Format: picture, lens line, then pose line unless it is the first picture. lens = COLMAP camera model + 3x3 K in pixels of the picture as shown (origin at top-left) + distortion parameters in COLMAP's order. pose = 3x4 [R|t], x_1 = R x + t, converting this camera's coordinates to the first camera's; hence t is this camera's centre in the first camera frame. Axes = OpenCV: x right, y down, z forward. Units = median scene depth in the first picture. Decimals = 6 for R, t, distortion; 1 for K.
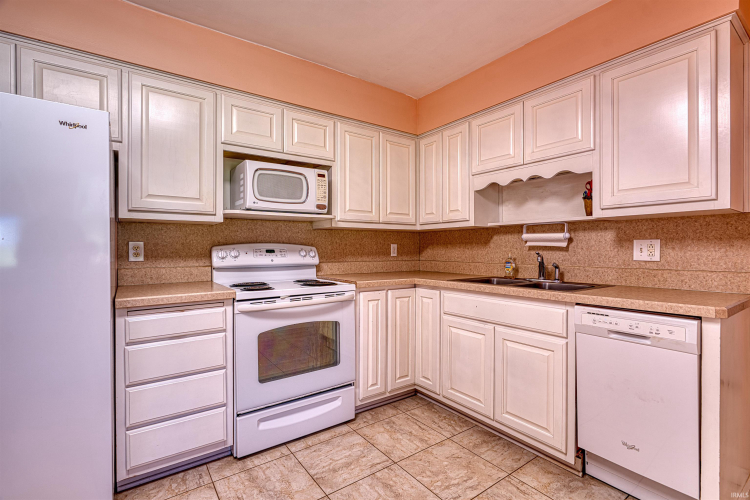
lens RADIAL K [[346.0, 0, 375.0], [0, 346.0, 248.2], [0, 0, 1]] dist [-0.009857, 0.004206]
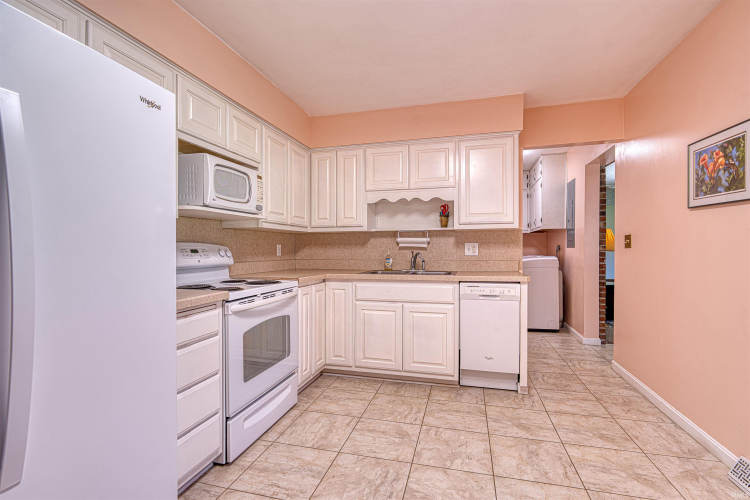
lens RADIAL K [[346.0, 0, 375.0], [0, 346.0, 248.2], [0, 0, 1]] dist [-0.009857, 0.004206]
pose [[0.772853, 0.000884, 0.634584, -0.569962], [0.000374, 0.999998, -0.001849, 0.002659], [-0.634585, 0.001666, 0.772852, -0.012170]]
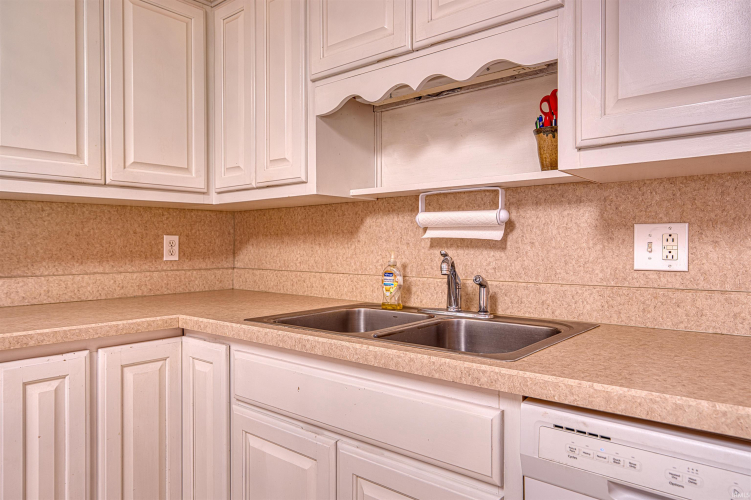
lens RADIAL K [[501.7, 0, 375.5], [0, 501.7, 250.0], [0, 0, 1]] dist [-0.001615, -0.000235]
pose [[0.967604, -0.005941, 0.252402, 0.220565], [0.002546, 0.999902, 0.013773, -0.000323], [-0.252459, -0.012685, 0.967525, 0.391531]]
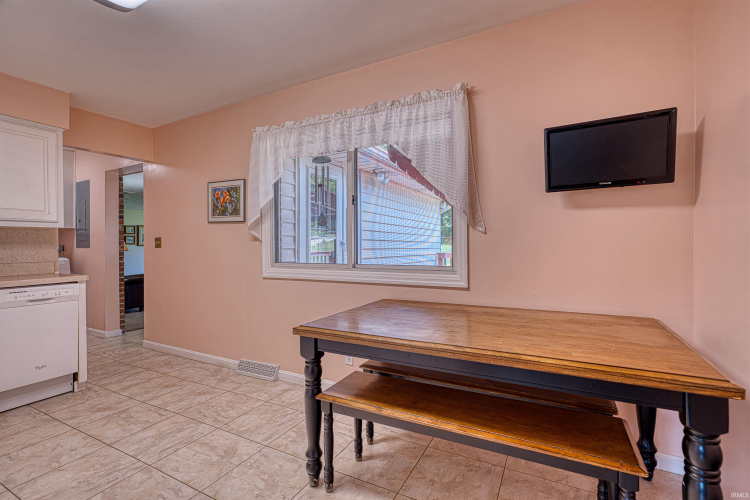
lens RADIAL K [[346.0, 0, 375.0], [0, 346.0, 248.2], [0, 0, 1]] dist [-0.009857, 0.004206]
pose [[-0.443558, -0.000264, 0.896245, -0.968967], [0.008578, 0.999953, 0.004540, 0.003395], [-0.896204, 0.009702, -0.443535, 0.184532]]
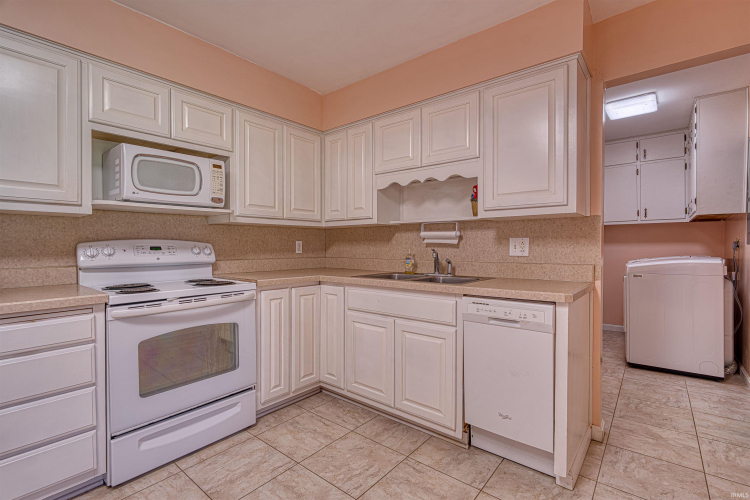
lens RADIAL K [[346.0, 0, 375.0], [0, 346.0, 248.2], [0, 0, 1]] dist [-0.009857, 0.004206]
pose [[0.966175, -0.001784, 0.257880, 0.014683], [-0.000544, 0.999960, 0.008953, 0.000055], [-0.257885, -0.008790, 0.966136, -0.001644]]
